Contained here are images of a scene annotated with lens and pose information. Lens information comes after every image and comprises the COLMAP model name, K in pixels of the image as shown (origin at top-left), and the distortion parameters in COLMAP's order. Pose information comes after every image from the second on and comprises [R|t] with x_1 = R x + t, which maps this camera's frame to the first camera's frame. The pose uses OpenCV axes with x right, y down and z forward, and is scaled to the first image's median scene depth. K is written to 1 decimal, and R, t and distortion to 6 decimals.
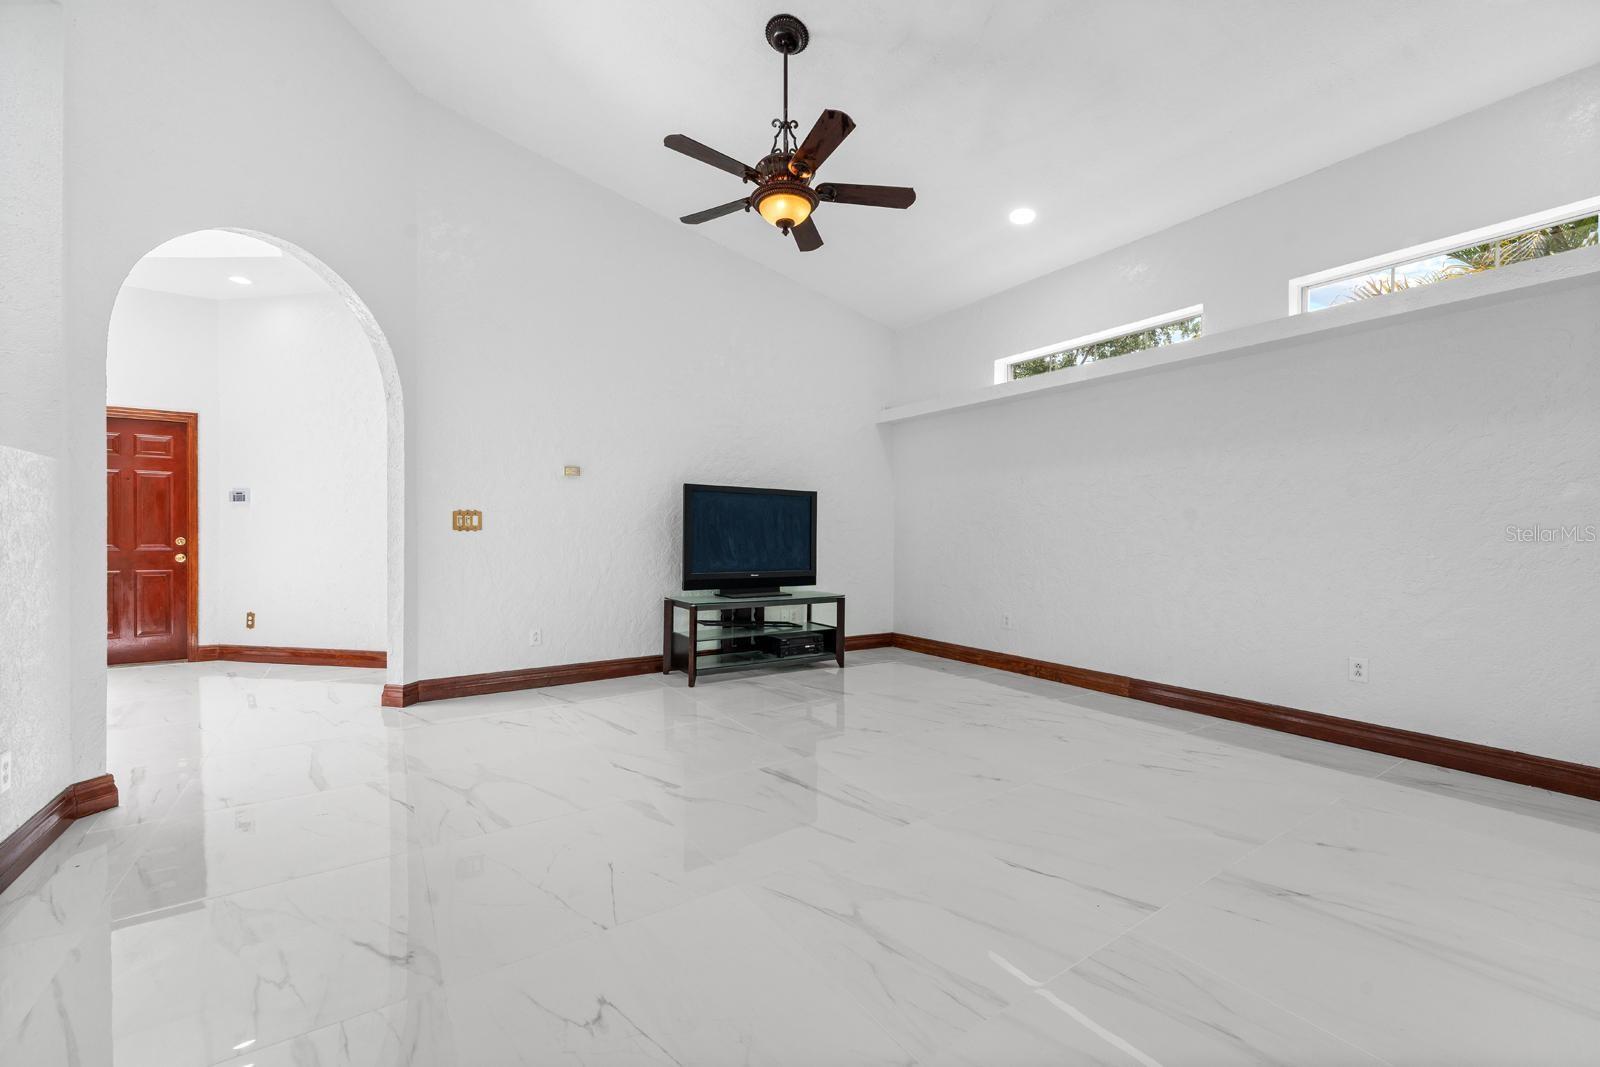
lens RADIAL K [[644.6, 0, 789.5], [0, 644.6, 537.1], [0, 0, 1]] dist [-0.001943, -0.000065]
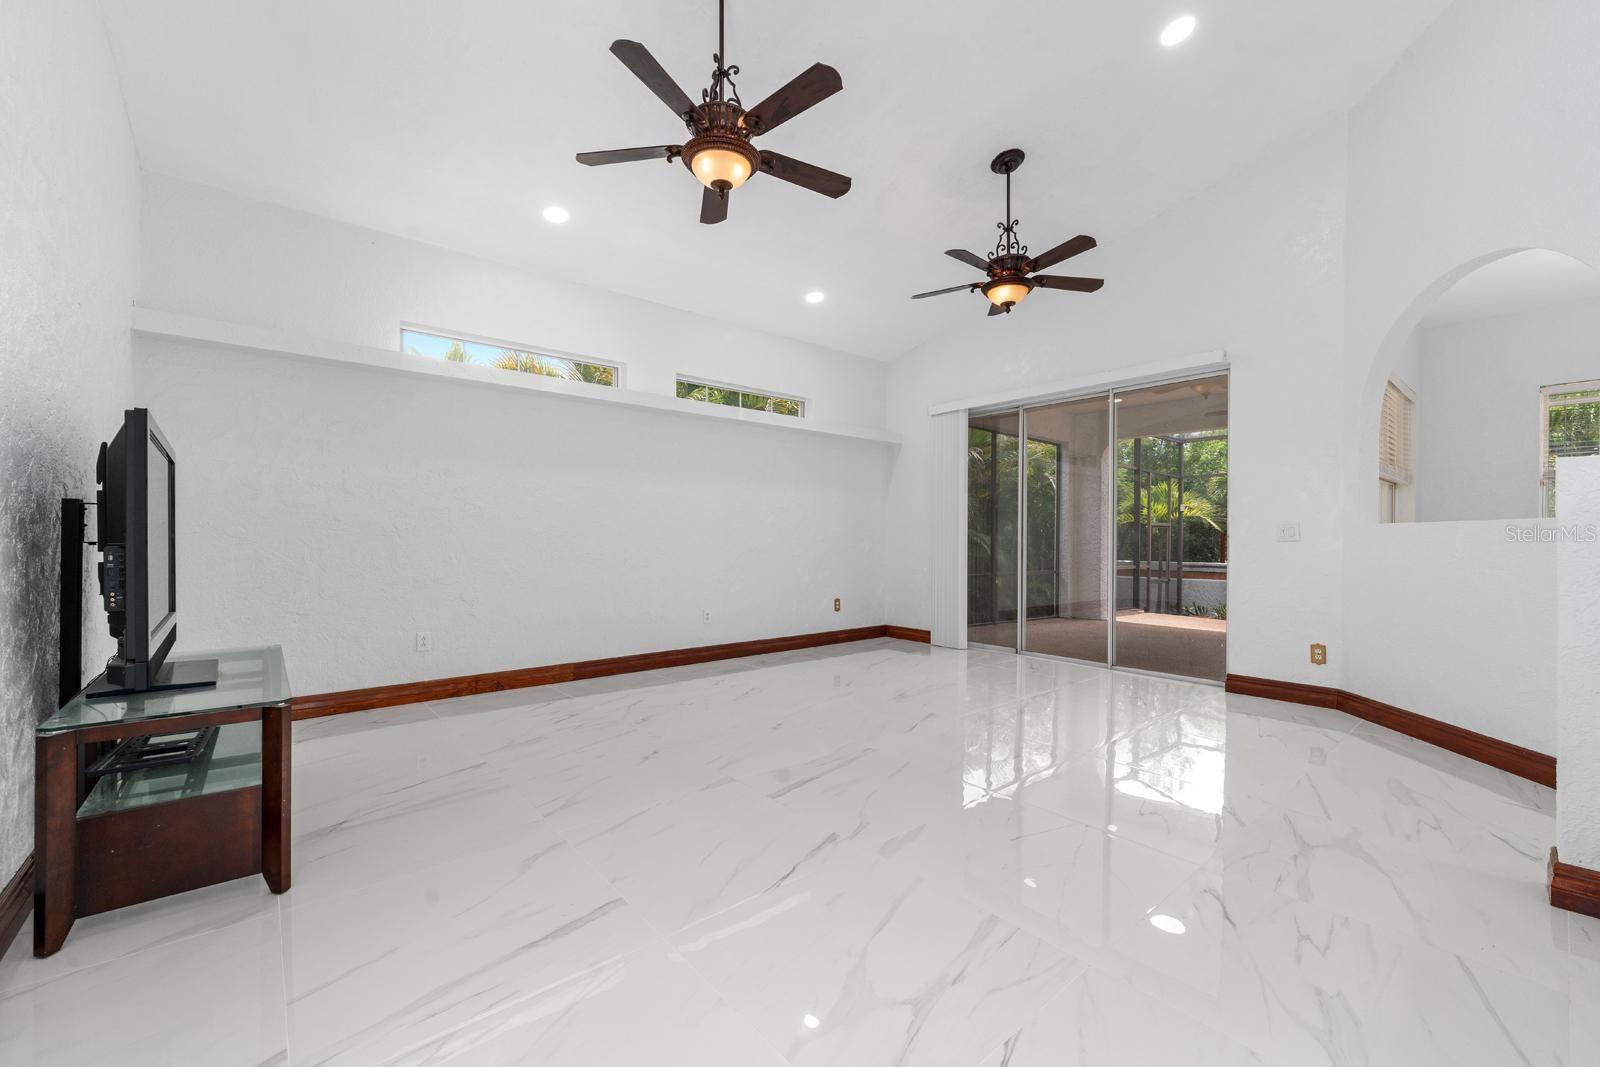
lens RADIAL K [[644.6, 0, 806.2], [0, 644.6, 532.6], [0, 0, 1]] dist [-0.001943, -0.000065]
pose [[-0.125387, 0.001556, 0.992107, -0.962099], [0.001519, 0.999998, -0.001376, -0.014995], [-0.992107, 0.001334, -0.125389, 1.073216]]
